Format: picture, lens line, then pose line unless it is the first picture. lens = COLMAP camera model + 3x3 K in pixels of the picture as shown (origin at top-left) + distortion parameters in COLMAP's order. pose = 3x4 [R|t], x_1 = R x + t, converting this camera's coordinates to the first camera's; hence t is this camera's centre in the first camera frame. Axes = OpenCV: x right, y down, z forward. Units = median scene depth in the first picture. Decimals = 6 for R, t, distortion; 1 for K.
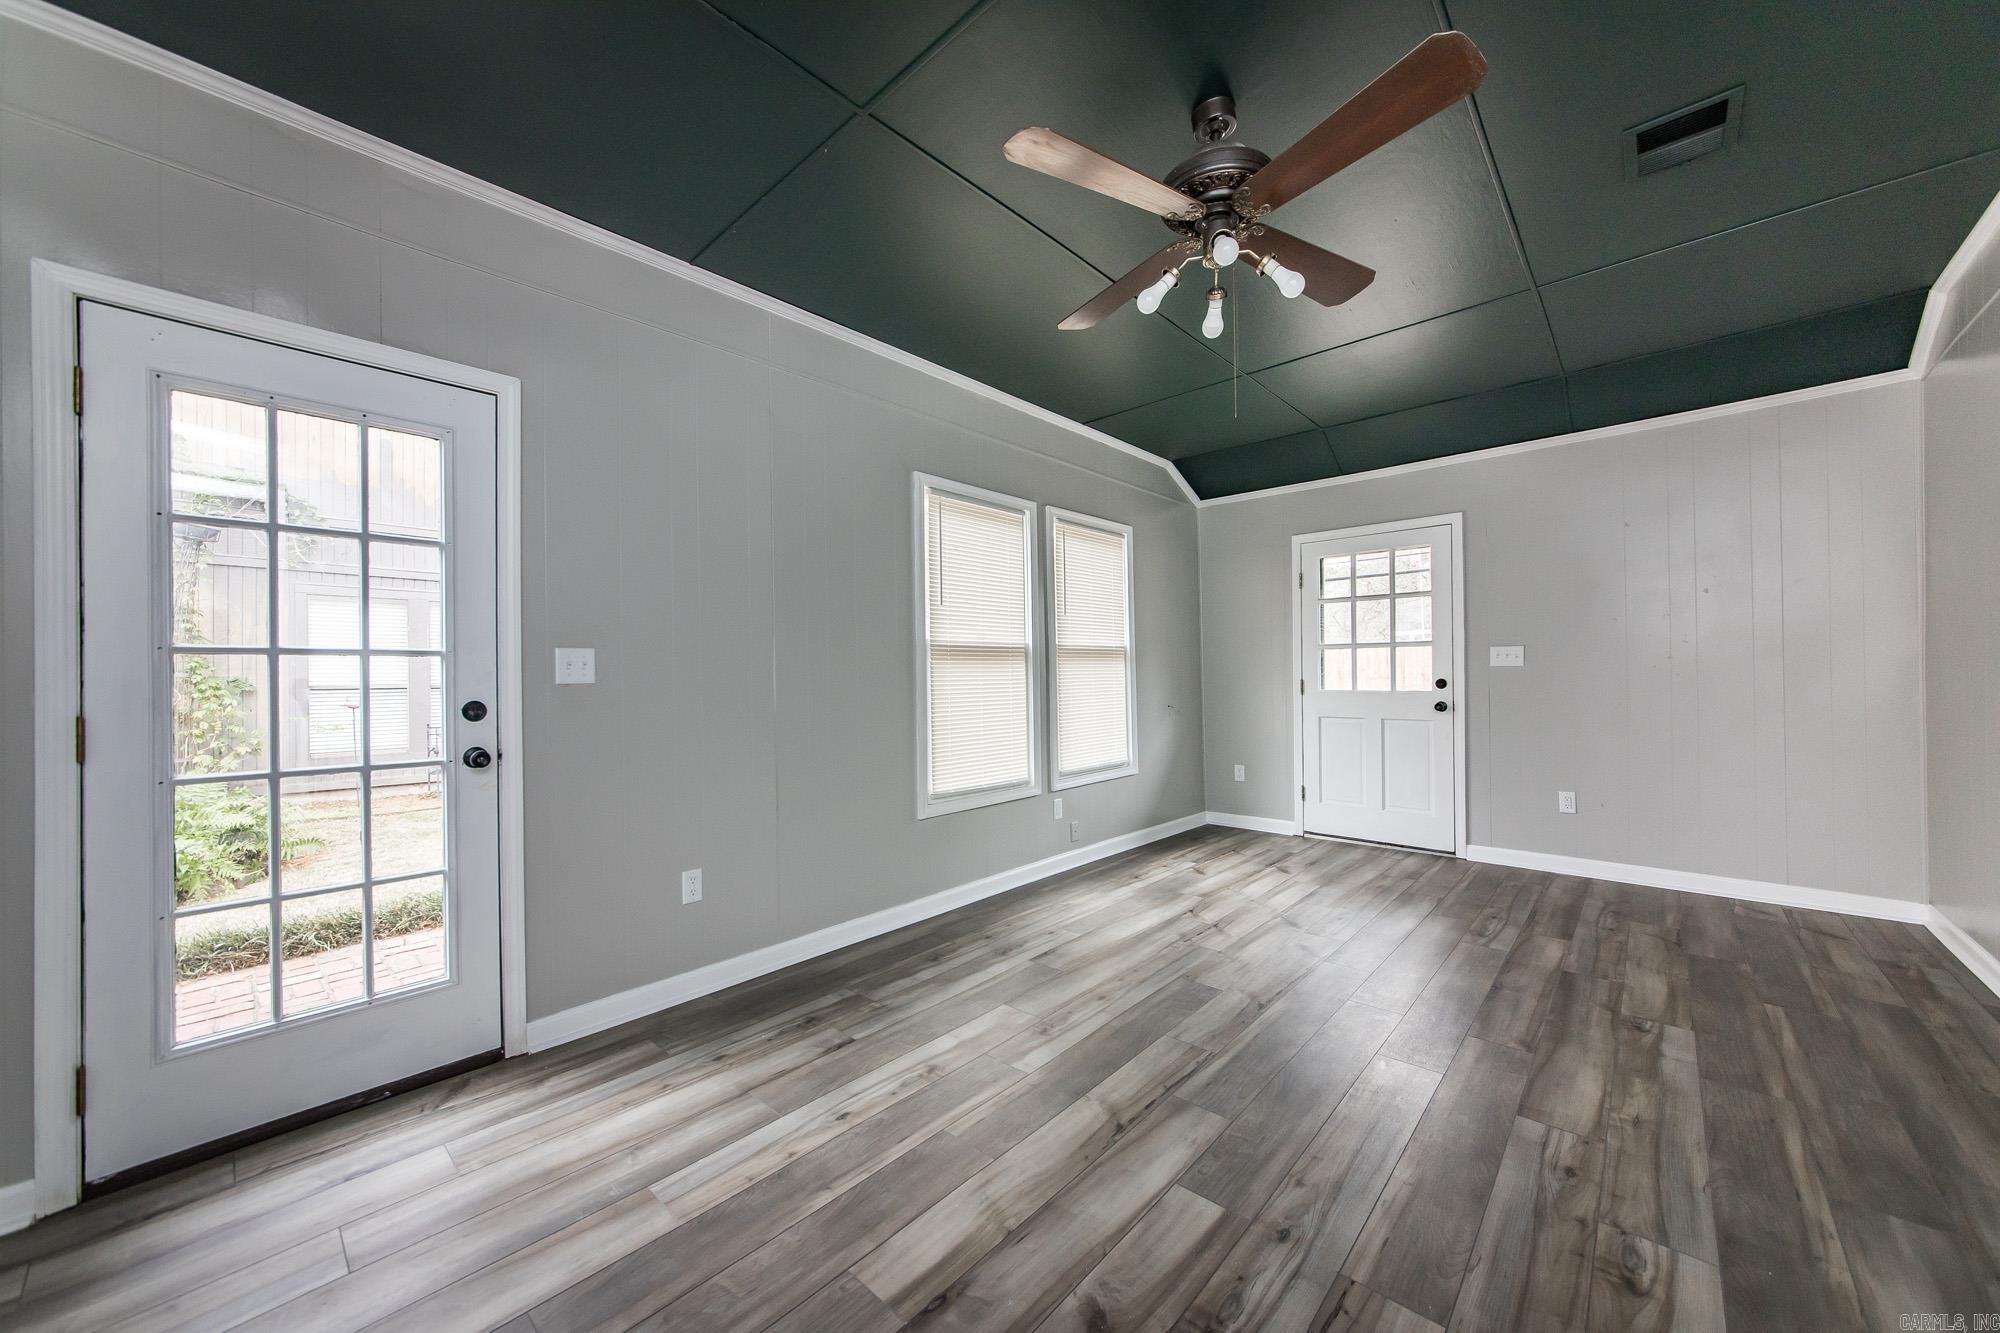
lens RADIAL K [[739.7, 0, 989.5], [0, 739.7, 680.2], [0, 0, 1]] dist [-0.006315, 0.002406]
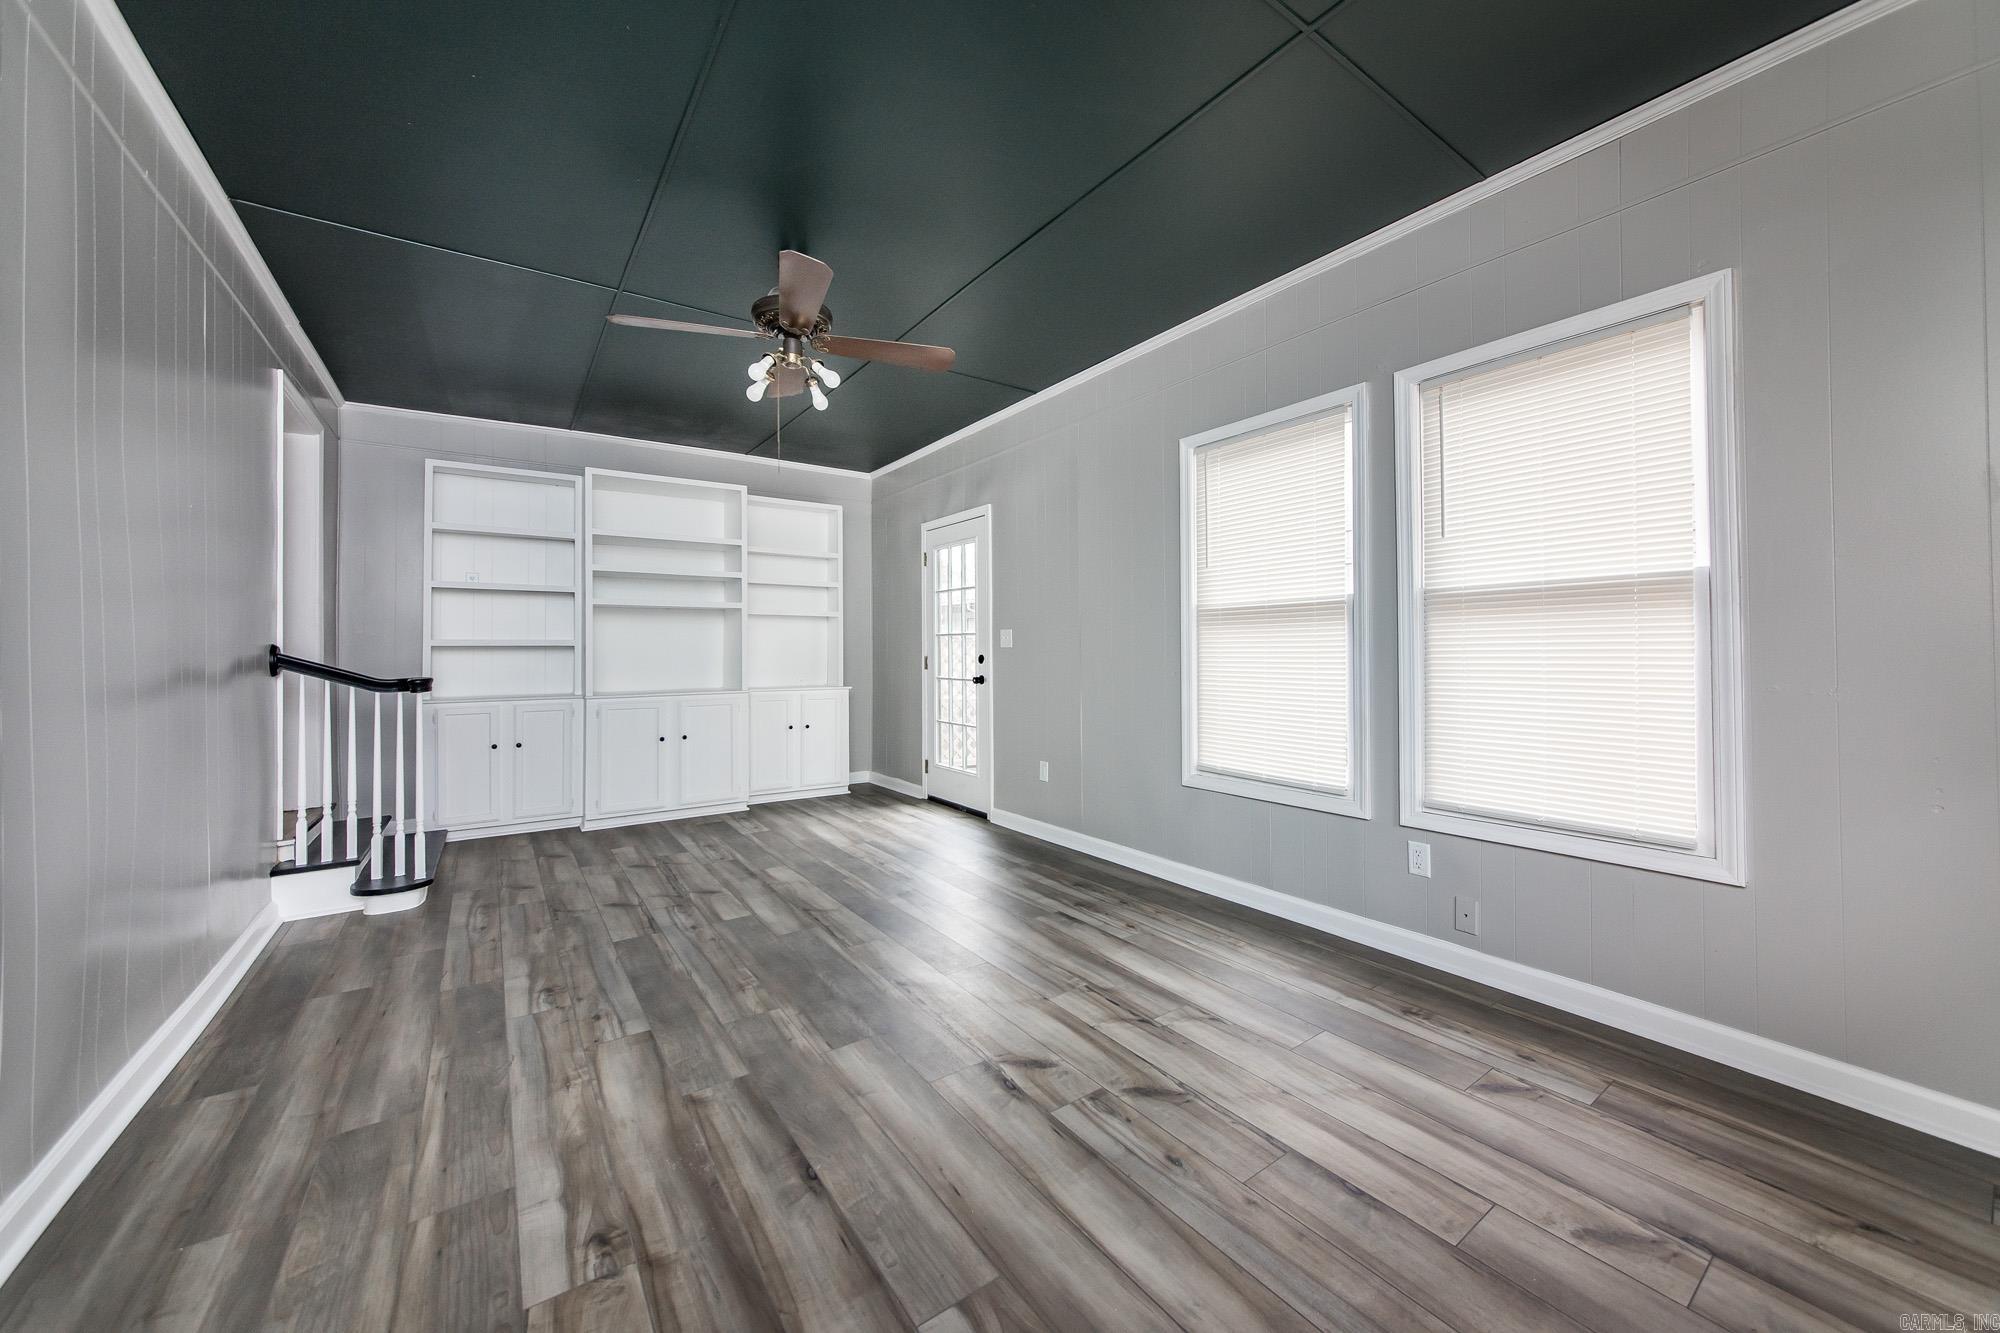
lens RADIAL K [[739.7, 0, 1001.3], [0, 739.7, 637.8], [0, 0, 1]] dist [-0.006315, 0.002406]
pose [[-0.221061, 0.000867, -0.975260, 1.399790], [0.007451, 0.999972, -0.000800, -0.018812], [0.975231, -0.007444, -0.221062, 1.459182]]
